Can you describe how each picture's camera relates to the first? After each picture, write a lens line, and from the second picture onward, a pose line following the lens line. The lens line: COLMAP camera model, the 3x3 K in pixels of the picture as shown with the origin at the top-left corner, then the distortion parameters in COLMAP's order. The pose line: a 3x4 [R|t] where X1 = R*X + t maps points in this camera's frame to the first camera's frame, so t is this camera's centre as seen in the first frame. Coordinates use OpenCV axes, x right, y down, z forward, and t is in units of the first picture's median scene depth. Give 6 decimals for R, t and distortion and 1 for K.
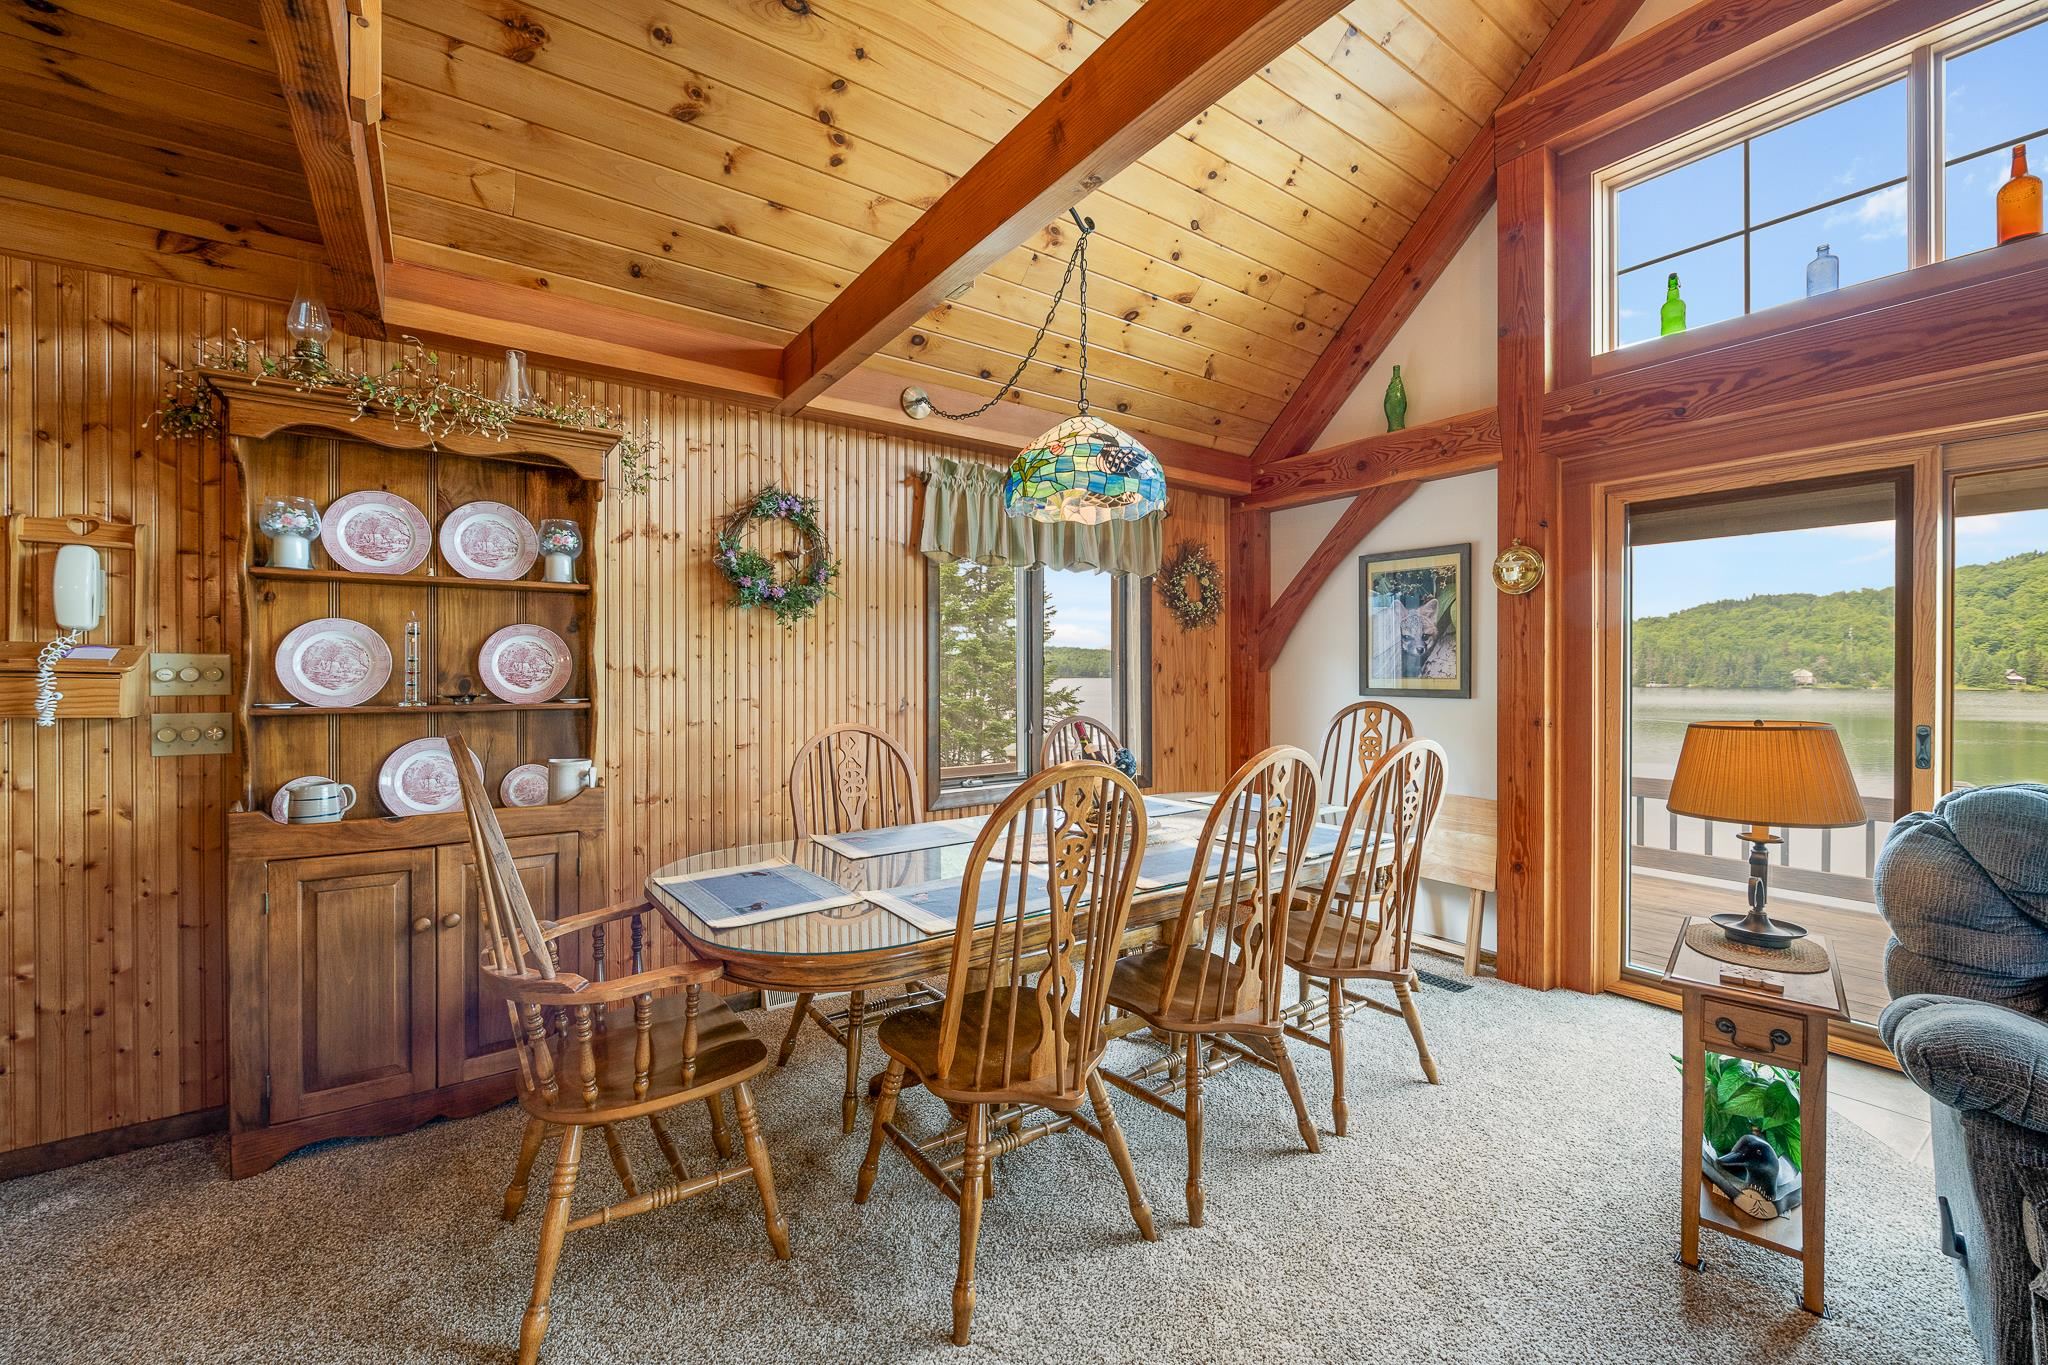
lens RADIAL K [[824.9, 0, 1023.7], [0, 824.9, 676.9], [0, 0, 1]] dist [-0.007334, -0.000583]
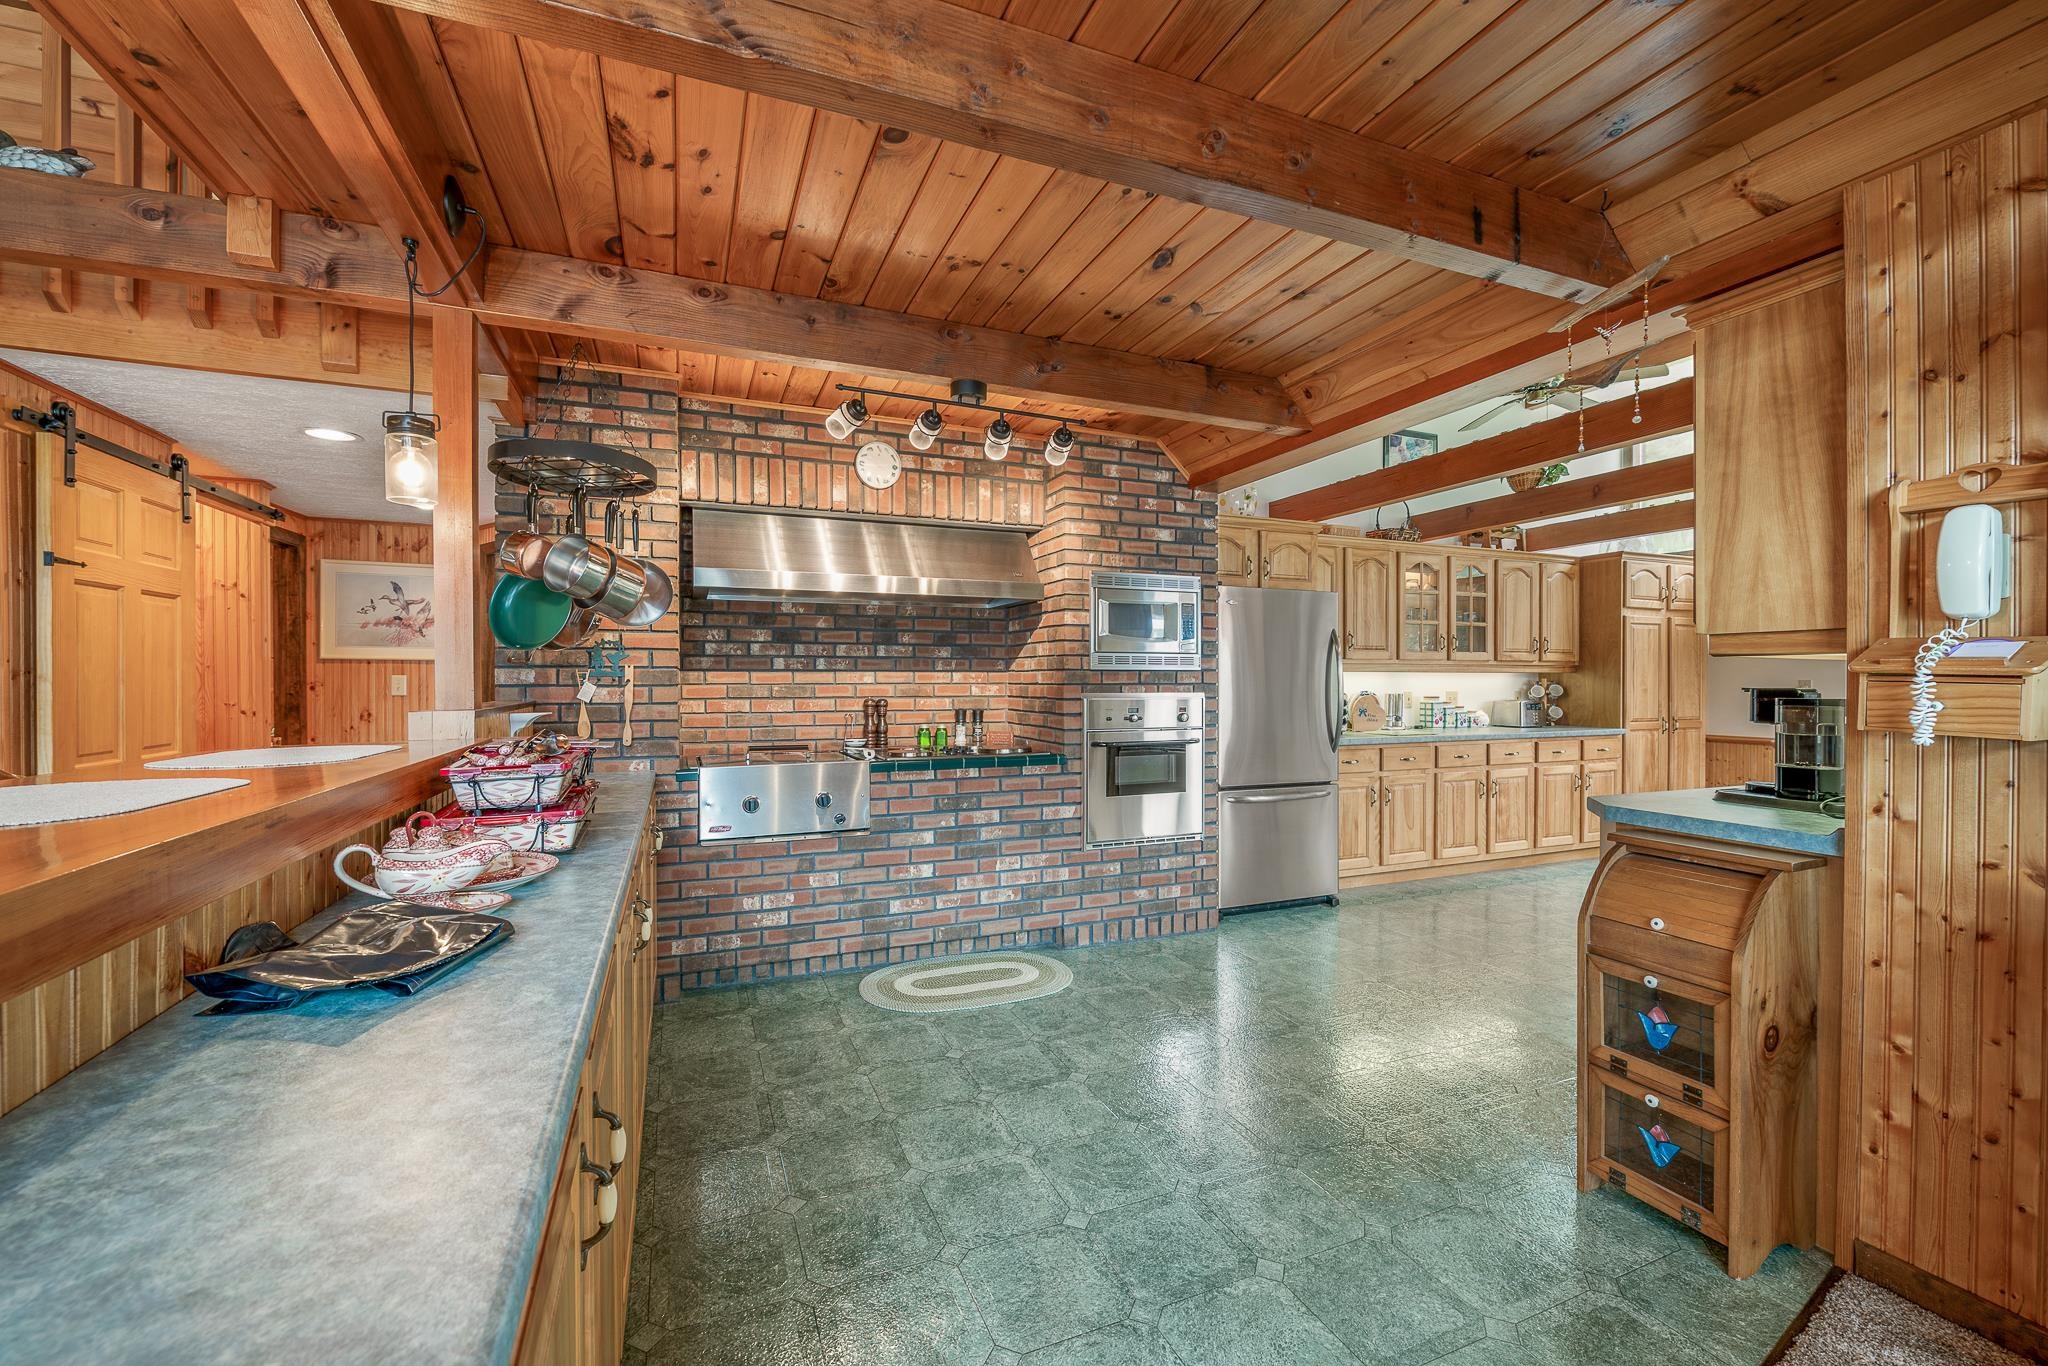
lens RADIAL K [[824.9, 0, 1019.8], [0, 824.9, 683.3], [0, 0, 1]] dist [-0.007334, -0.000583]
pose [[-0.225523, 0.006433, -0.974217, -0.206167], [-0.002030, 0.999973, 0.007073, -0.001826], [0.974236, 0.003572, -0.225504, 0.282492]]
